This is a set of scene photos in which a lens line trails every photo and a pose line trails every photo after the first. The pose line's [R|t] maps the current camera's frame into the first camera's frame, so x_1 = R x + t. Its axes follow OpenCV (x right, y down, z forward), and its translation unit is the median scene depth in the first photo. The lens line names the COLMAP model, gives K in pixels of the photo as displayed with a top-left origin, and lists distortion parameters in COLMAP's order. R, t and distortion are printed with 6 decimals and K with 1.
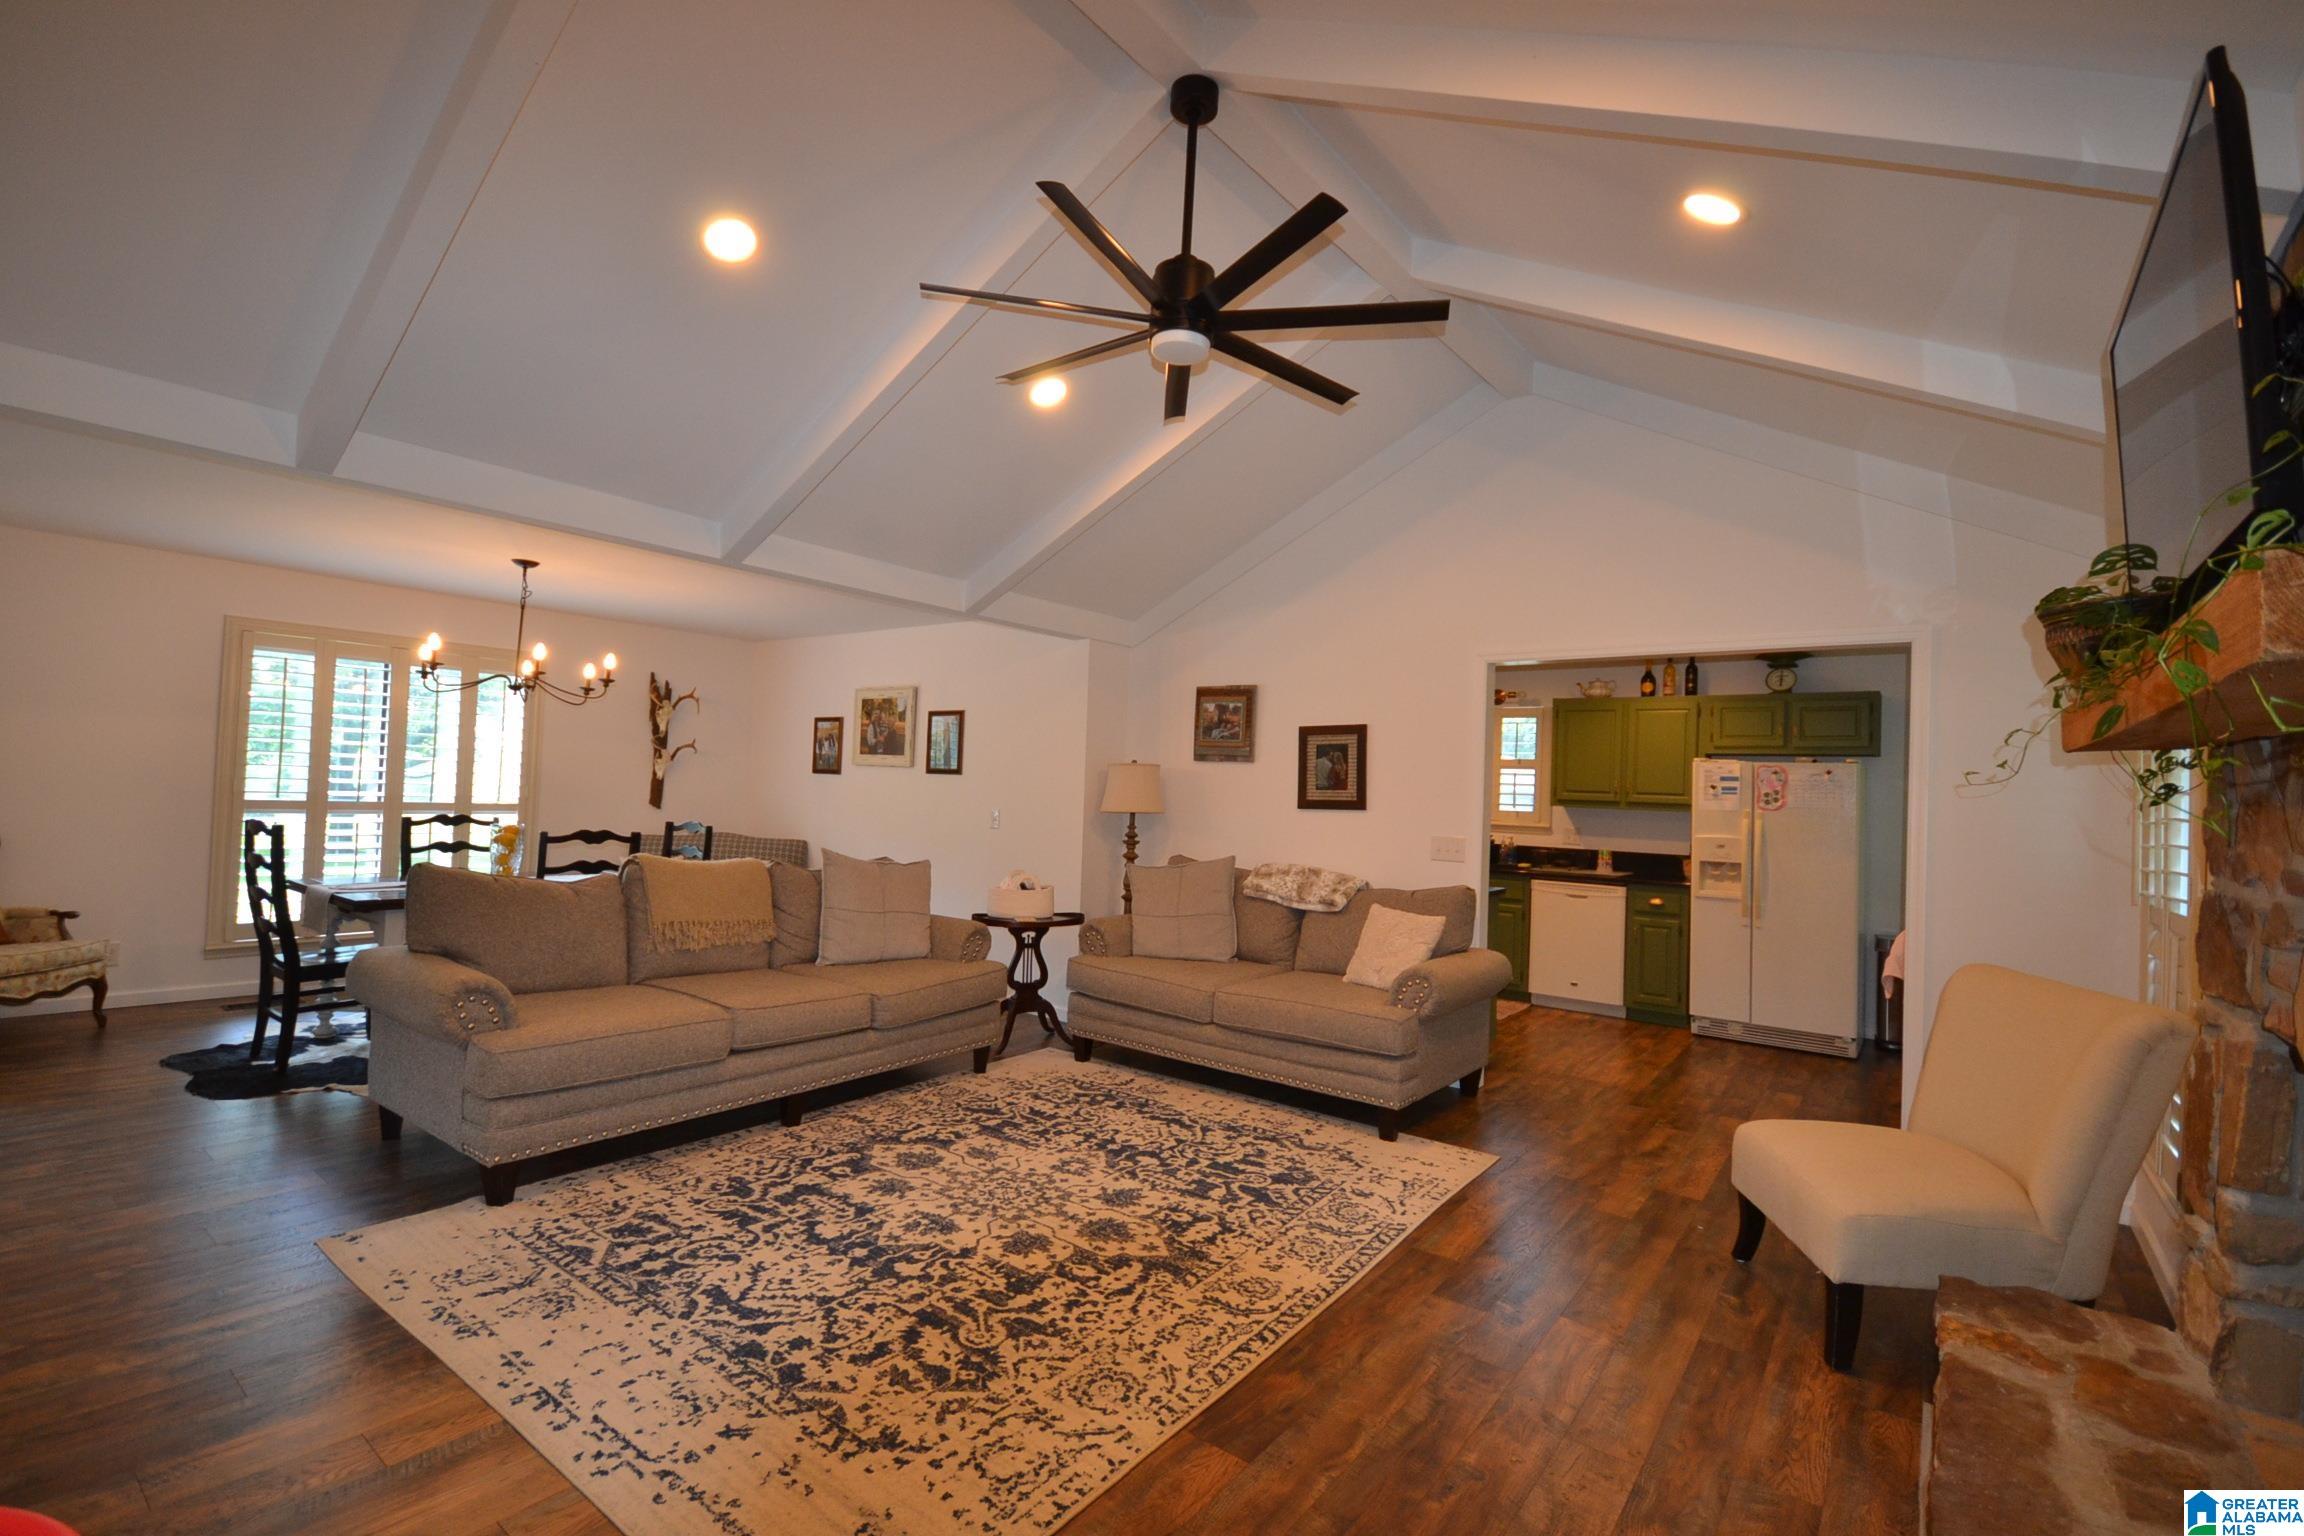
lens RADIAL K [[1017.5, 0, 1135.8], [0, 1017.5, 773.6], [0, 0, 1]] dist [0.009200, -0.010452]
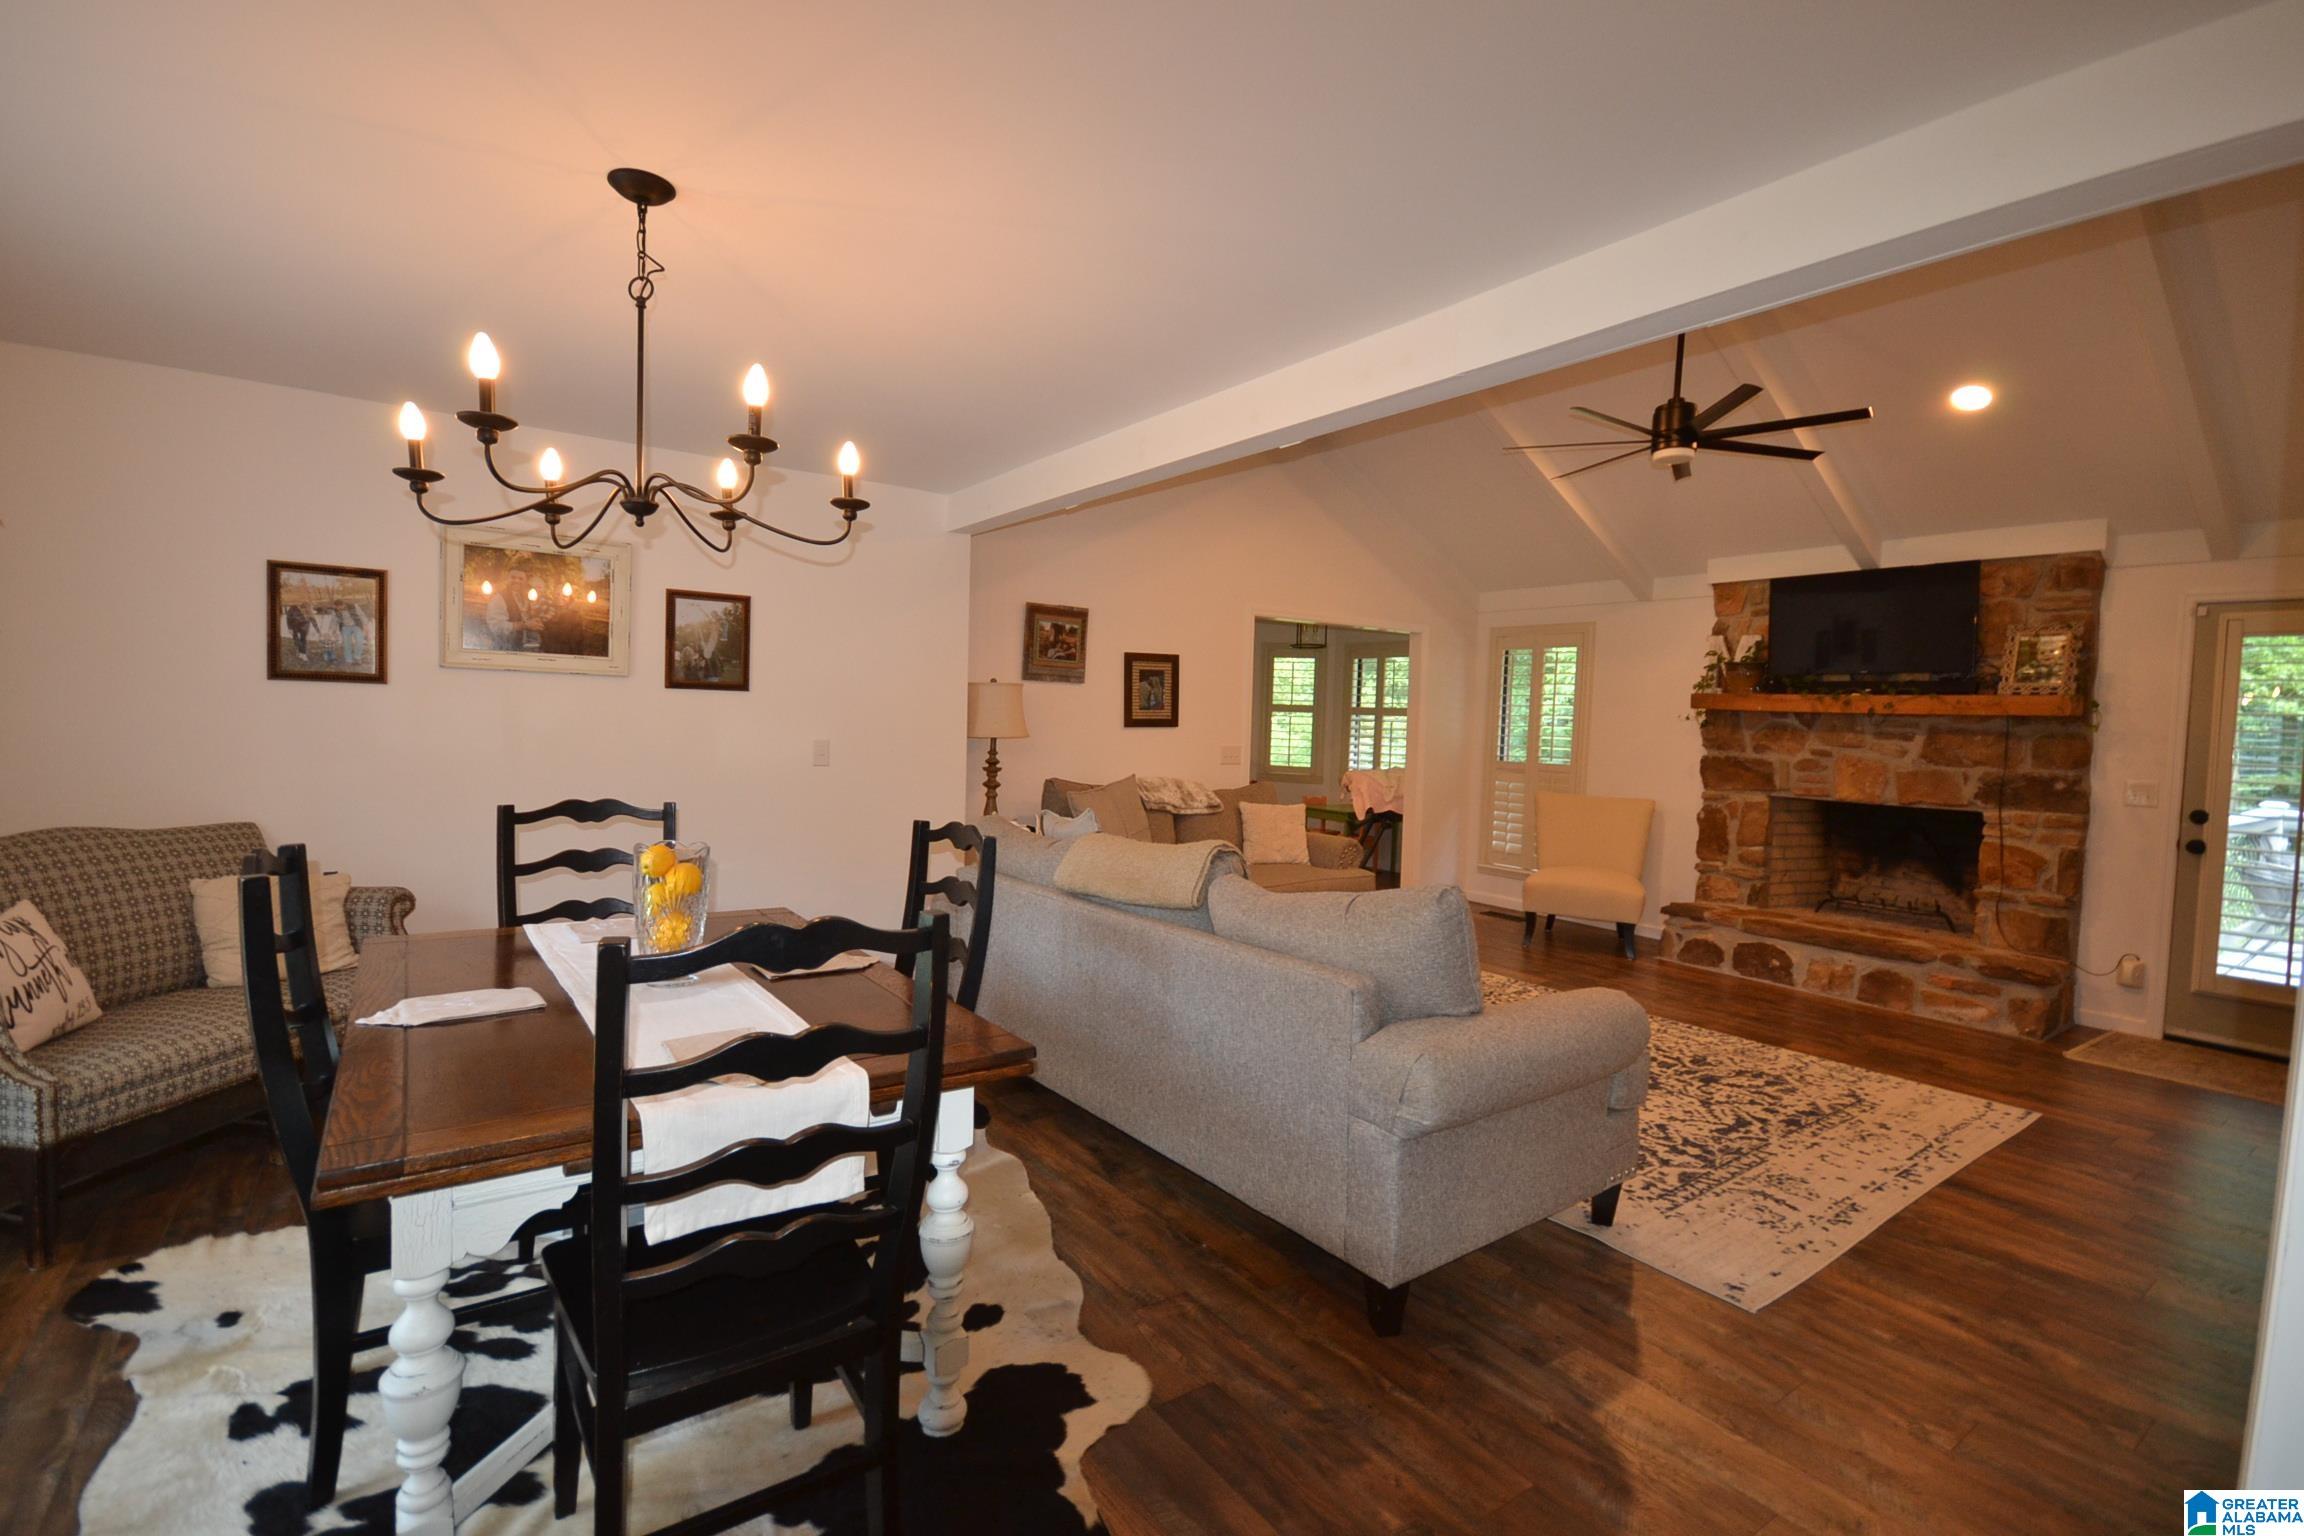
lens RADIAL K [[1020.9, 0, 1141.0], [0, 1020.9, 765.5], [0, 0, 1]] dist [0.020593, -0.017446]
pose [[0.298837, -0.077008, 0.951192, -1.504309], [-0.038443, 0.994958, 0.092629, -0.045982], [-0.953529, -0.064247, 0.294370, 1.093368]]
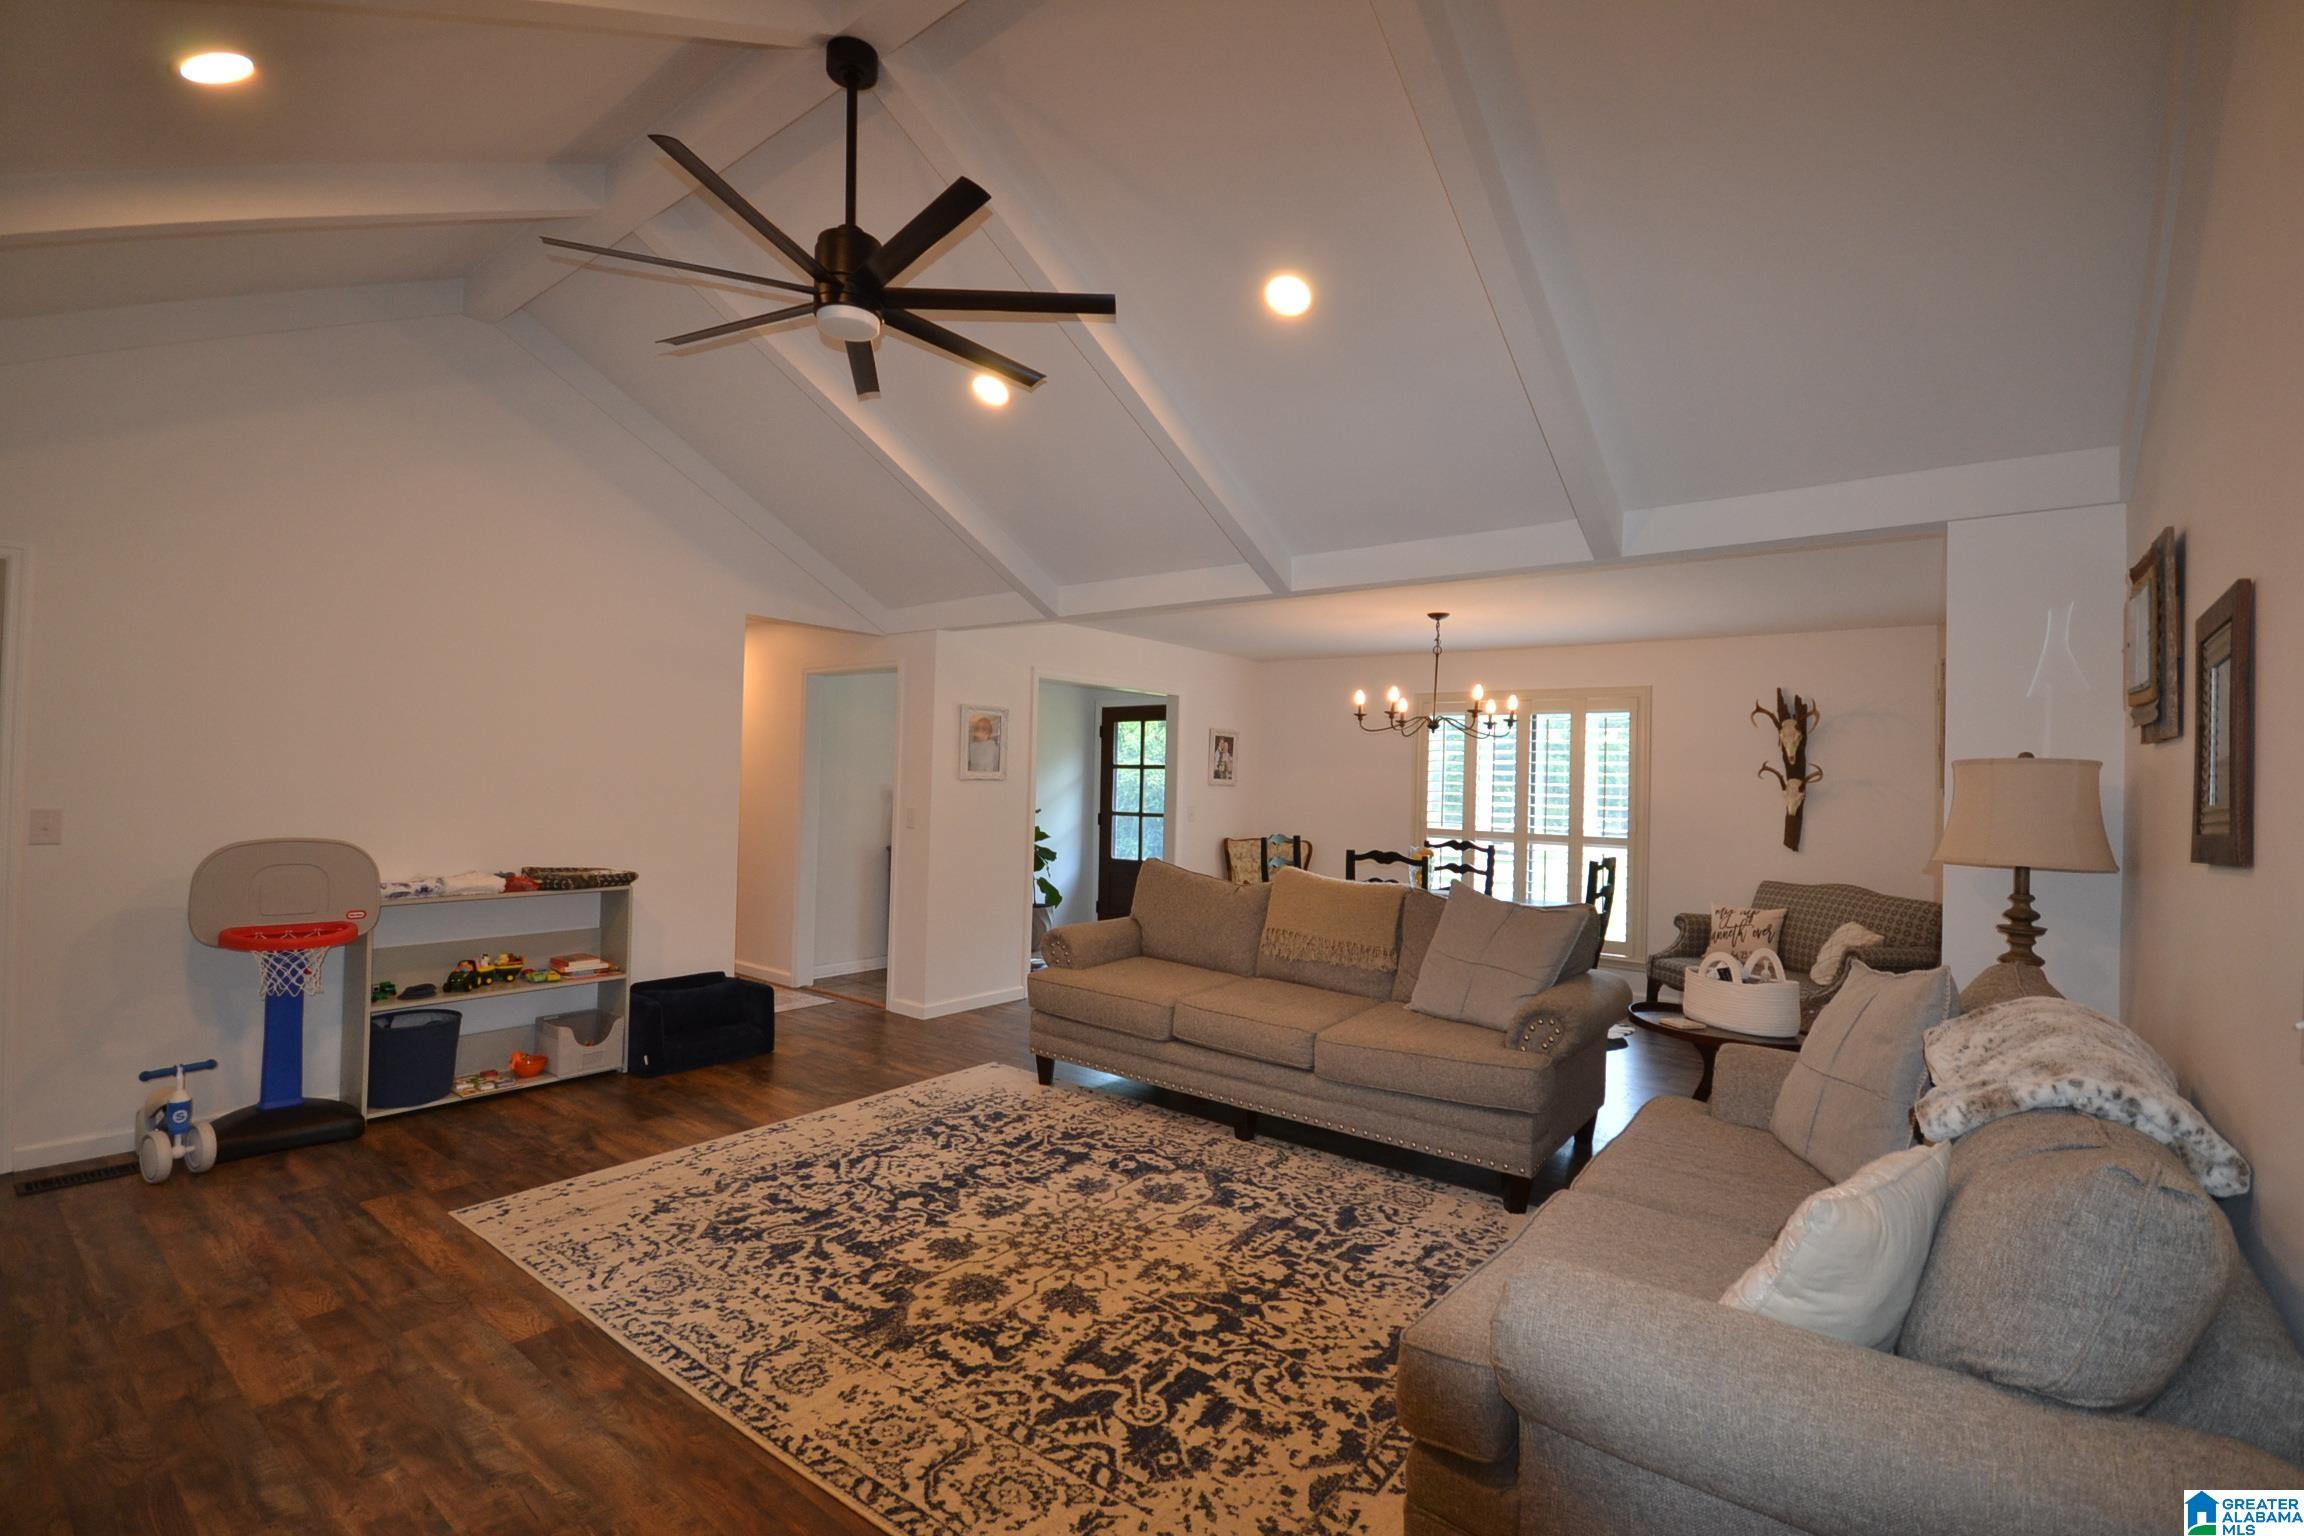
lens RADIAL K [[1017.5, 0, 1135.8], [0, 1017.5, 773.6], [0, 0, 1]] dist [0.009200, -0.010452]
pose [[-0.011203, -0.052657, -0.998550, 0.827813], [-0.009243, 0.998575, -0.052555, 0.047490], [0.999895, 0.008641, -0.011674, 1.089819]]
